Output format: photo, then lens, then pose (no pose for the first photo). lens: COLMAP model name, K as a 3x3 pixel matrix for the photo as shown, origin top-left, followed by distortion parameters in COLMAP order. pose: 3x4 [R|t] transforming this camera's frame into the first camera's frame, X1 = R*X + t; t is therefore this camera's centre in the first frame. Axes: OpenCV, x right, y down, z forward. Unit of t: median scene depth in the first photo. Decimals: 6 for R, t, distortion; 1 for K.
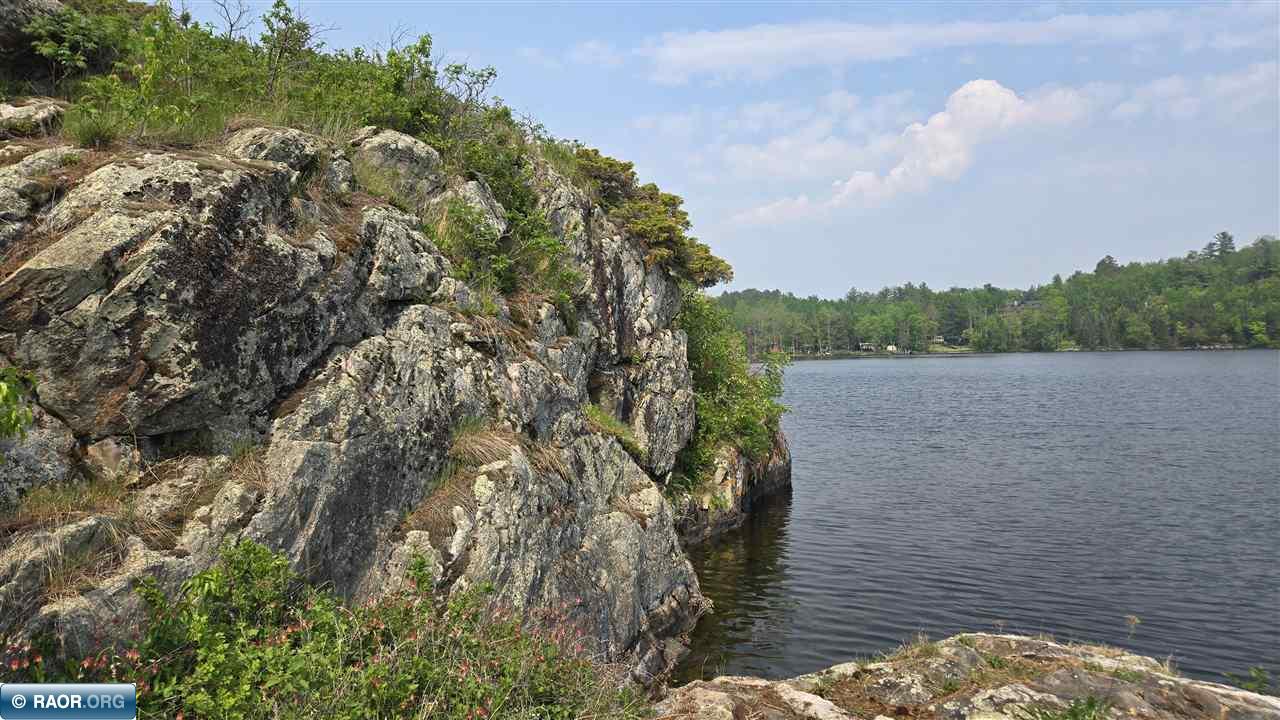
lens RADIAL K [[824.5, 0, 637.1], [0, 824.5, 364.6], [0, 0, 1]] dist [0.051980, -0.034530]
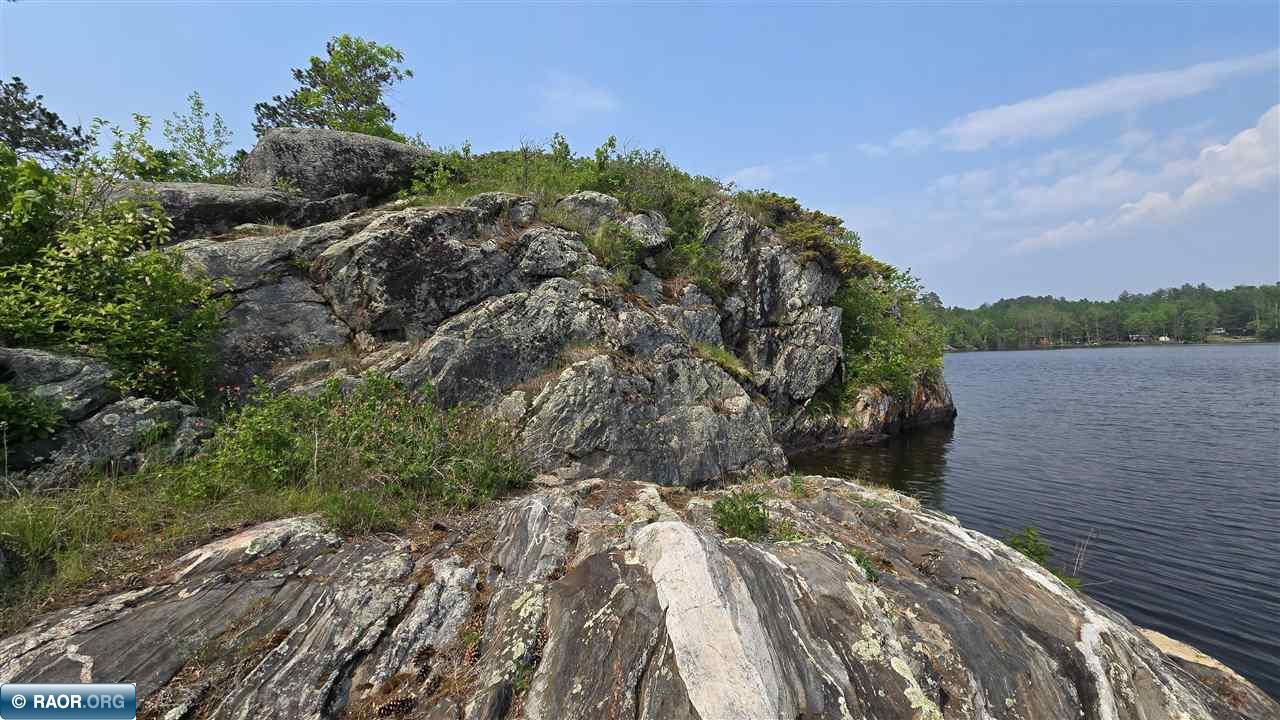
lens RADIAL K [[502.5, 0, 638.9], [0, 502.5, 354.3], [0, 0, 1]] dist [-0.004319, 0.001236]
pose [[0.880990, 0.004692, -0.473112, 0.430900], [-0.000131, 0.999953, 0.009673, 0.088225], [0.473135, -0.008460, 0.880949, 0.101149]]
